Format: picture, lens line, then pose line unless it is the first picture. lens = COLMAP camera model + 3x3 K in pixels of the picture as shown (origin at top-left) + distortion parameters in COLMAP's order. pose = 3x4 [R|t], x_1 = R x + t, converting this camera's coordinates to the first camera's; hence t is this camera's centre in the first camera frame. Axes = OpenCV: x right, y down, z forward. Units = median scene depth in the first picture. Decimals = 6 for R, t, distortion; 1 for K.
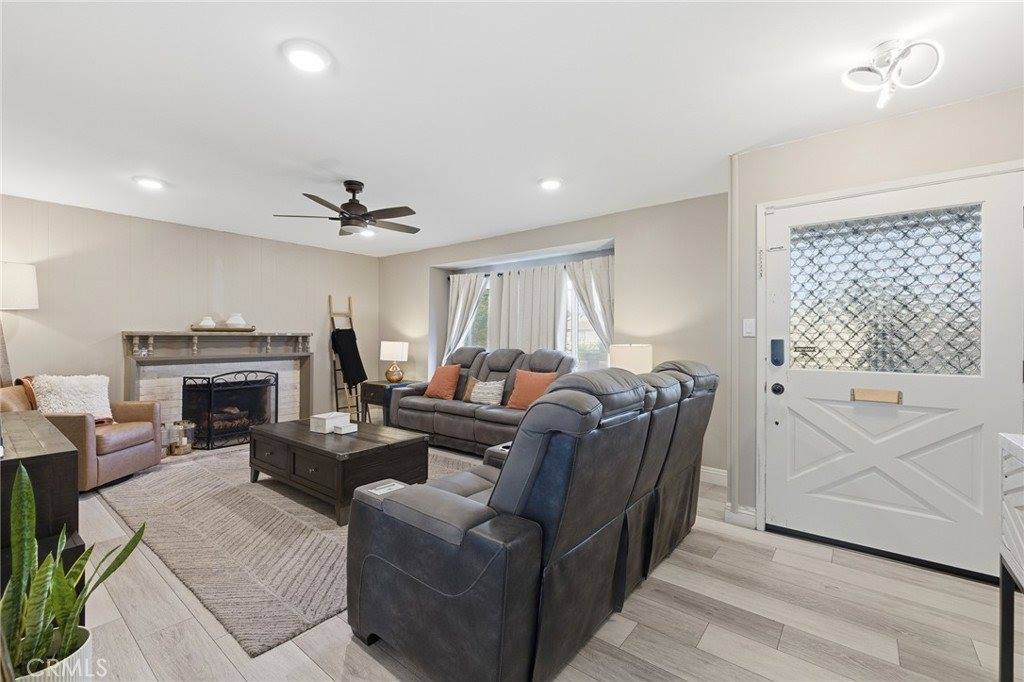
lens RADIAL K [[442.5, 0, 510.1], [0, 442.5, 338.7], [0, 0, 1]] dist [-0.000823, 0.000552]
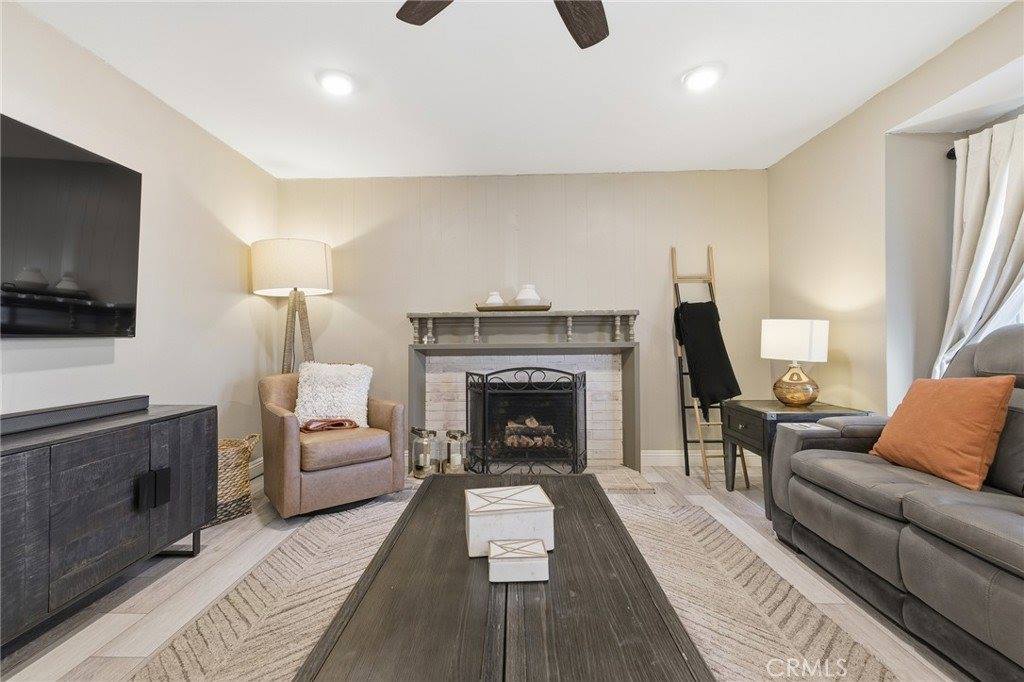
lens RADIAL K [[442.5, 0, 510.2], [0, 442.5, 331.1], [0, 0, 1]] dist [-0.000823, 0.000552]
pose [[0.605923, -0.022009, -0.795219, -0.076922], [0.008714, 0.999741, -0.021029, 0.028642], [0.795476, 0.005812, 0.605957, 0.520050]]
